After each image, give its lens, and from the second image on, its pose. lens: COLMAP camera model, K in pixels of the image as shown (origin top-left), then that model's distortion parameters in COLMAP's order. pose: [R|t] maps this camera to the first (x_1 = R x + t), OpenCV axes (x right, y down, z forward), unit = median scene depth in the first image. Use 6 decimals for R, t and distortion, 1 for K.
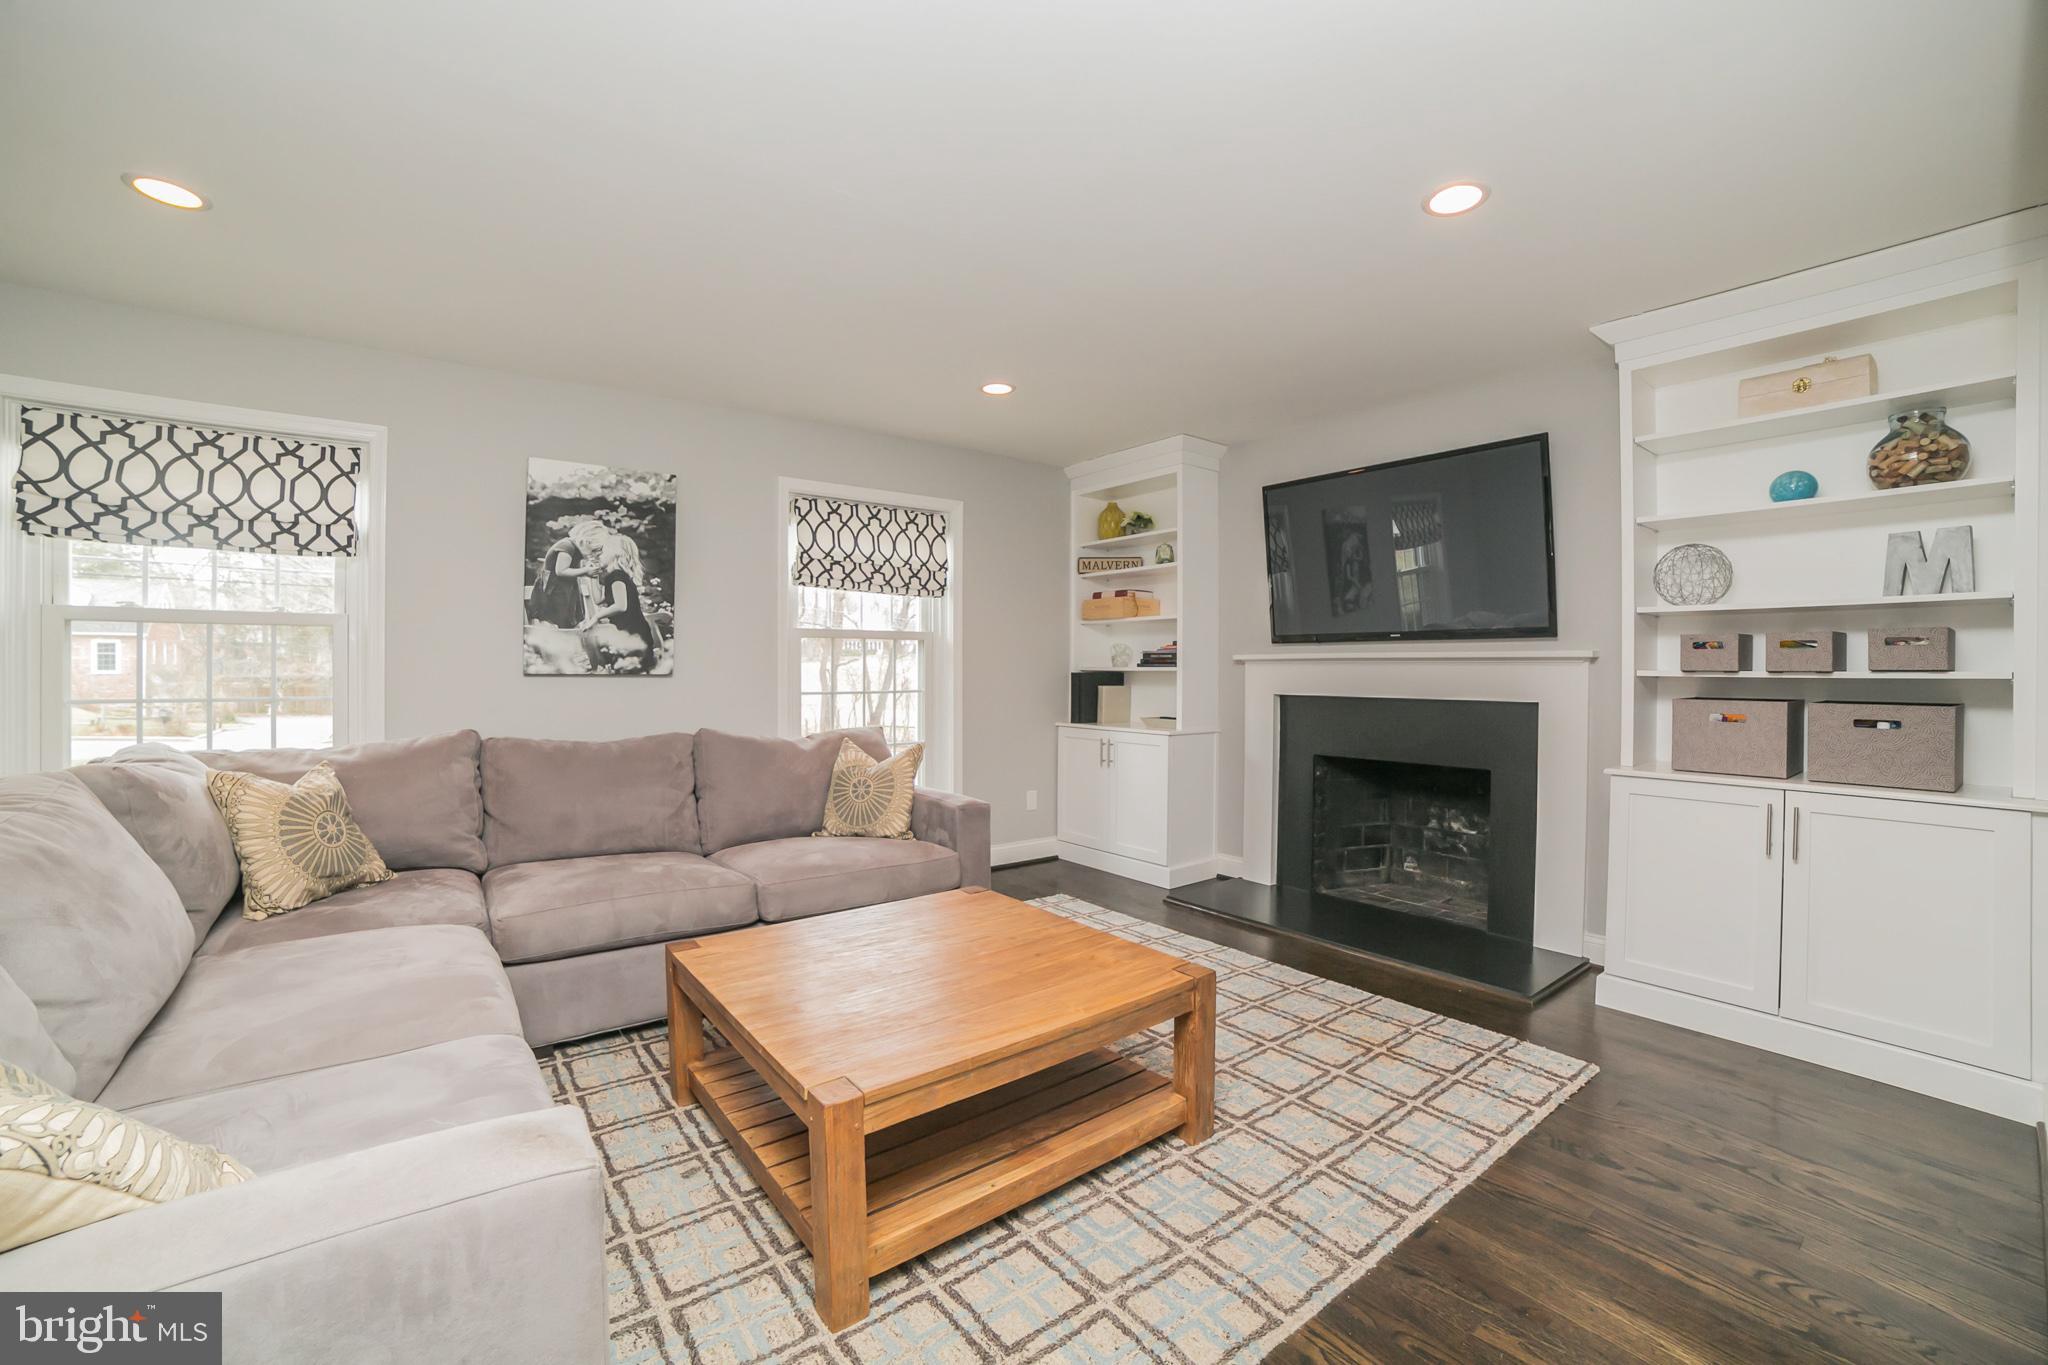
lens RADIAL K [[823.4, 0, 964.9], [0, 823.4, 661.5], [0, 0, 1]] dist [-0.098834, 0.000181]
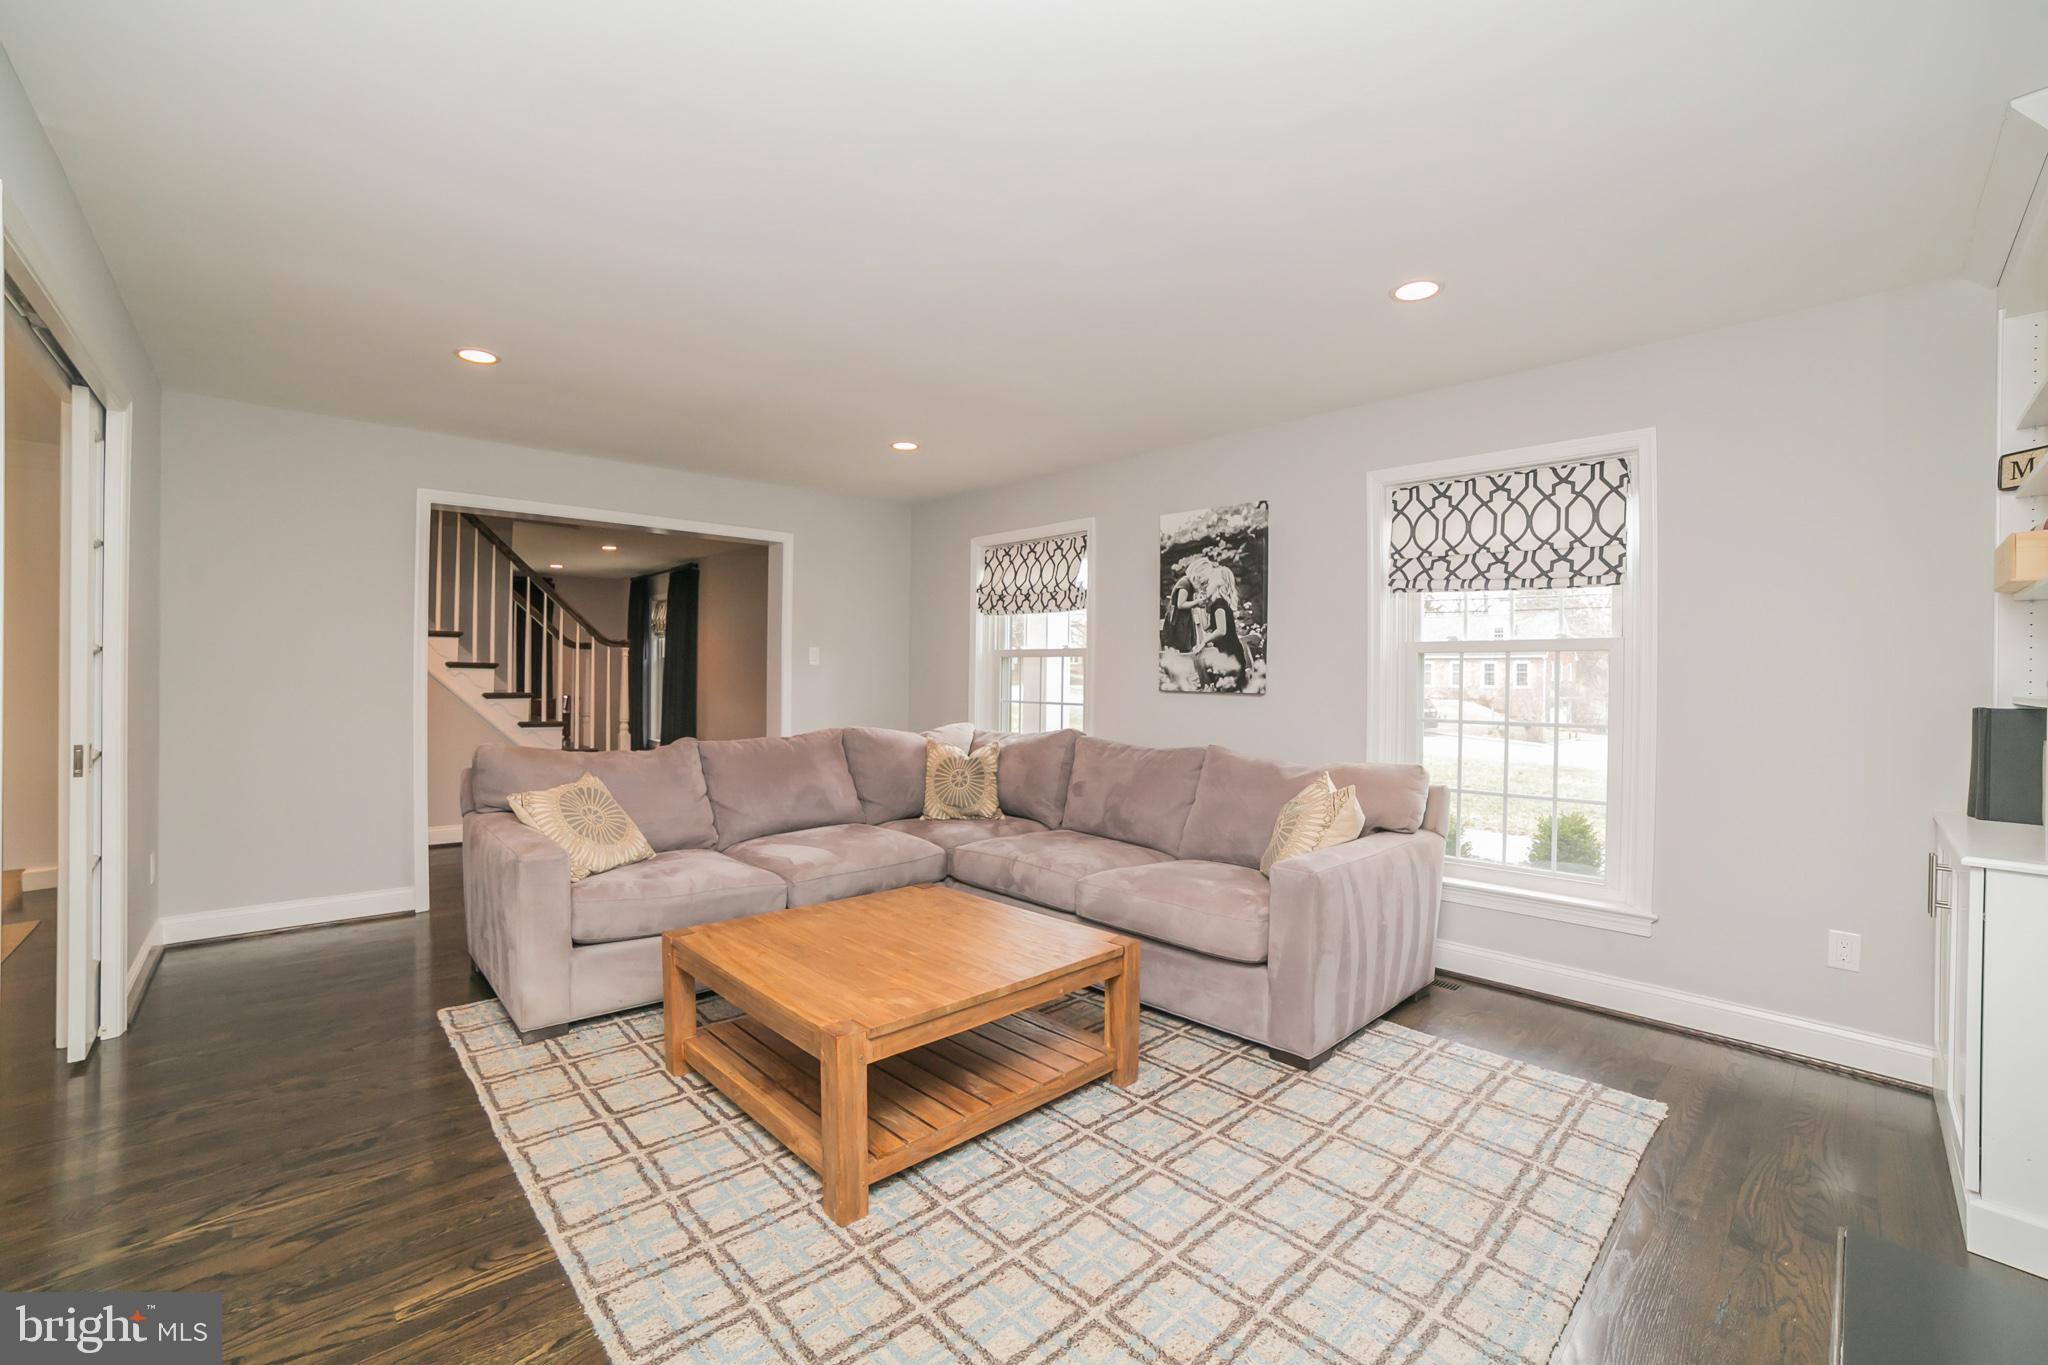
lens RADIAL K [[830.6, 0, 1032.0], [0, 830.6, 656.4], [0, 0, 1]] dist [-0.077532, 0.000114]
pose [[0.158382, -0.023349, -0.987102, 0.647952], [-0.007433, 0.999664, -0.024839, -0.003139], [0.987350, 0.011272, 0.158155, 0.560389]]
